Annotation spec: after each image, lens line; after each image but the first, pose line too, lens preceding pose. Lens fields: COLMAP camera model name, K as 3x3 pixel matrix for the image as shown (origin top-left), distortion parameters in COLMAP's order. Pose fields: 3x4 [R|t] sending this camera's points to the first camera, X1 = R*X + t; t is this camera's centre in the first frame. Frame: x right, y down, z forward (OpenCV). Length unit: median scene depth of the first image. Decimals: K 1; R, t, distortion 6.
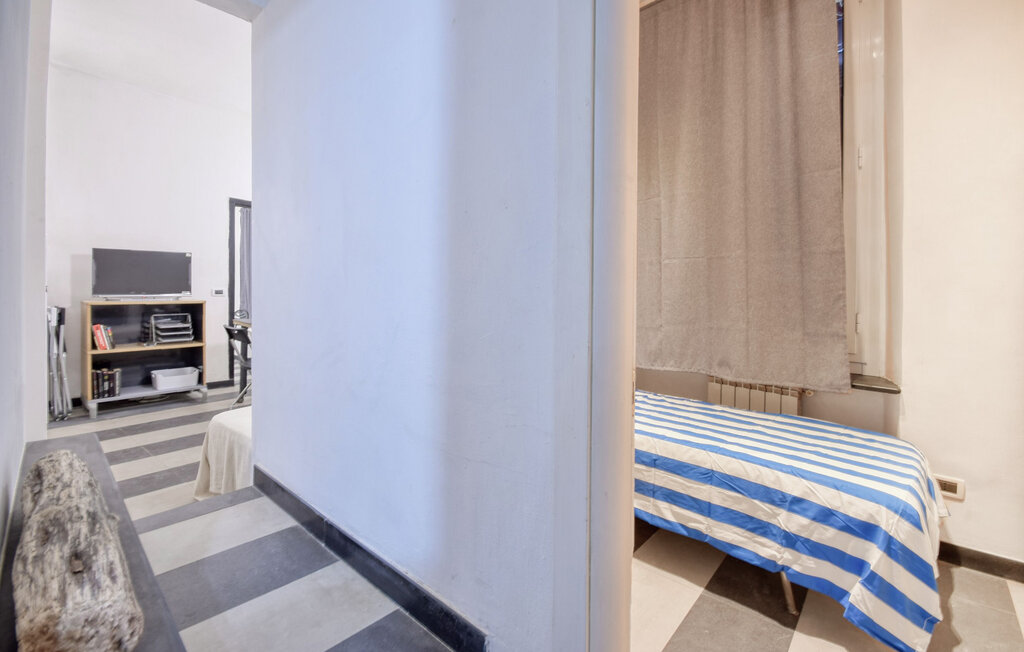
lens RADIAL K [[443.0, 0, 481.2], [0, 443.0, 290.1], [0, 0, 1]] dist [0.000674, -0.010660]
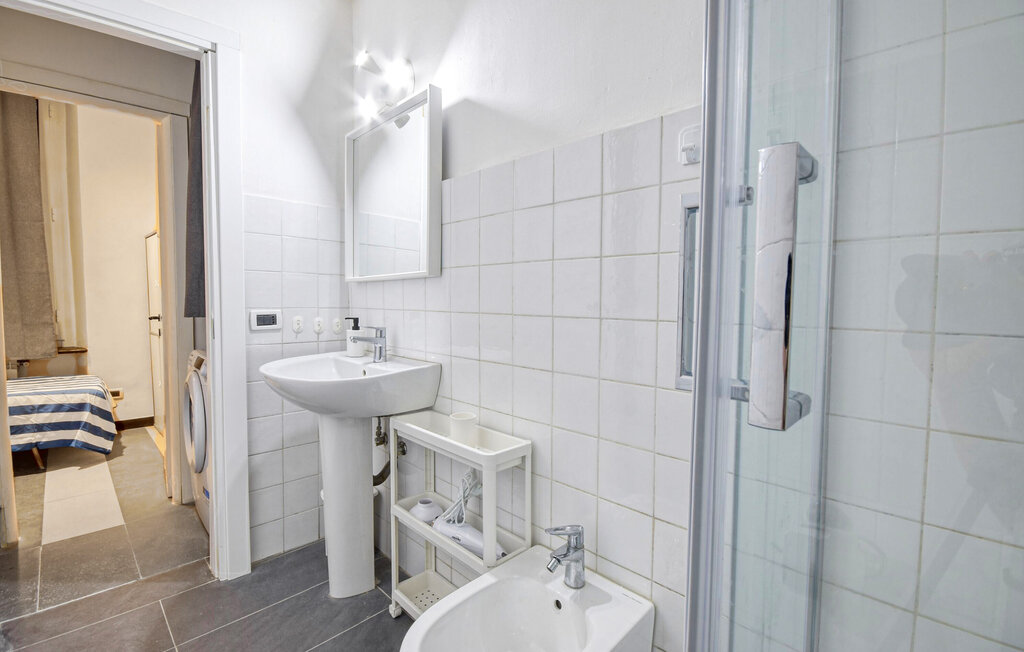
lens RADIAL K [[479.3, 0, 531.0], [0, 479.3, 316.0], [0, 0, 1]] dist [-0.000064, 0.000073]
pose [[0.029591, -0.055848, 0.998001, -0.951911], [0.004294, 0.998436, 0.055745, -0.017810], [-0.999553, 0.002635, 0.029785, -0.887287]]
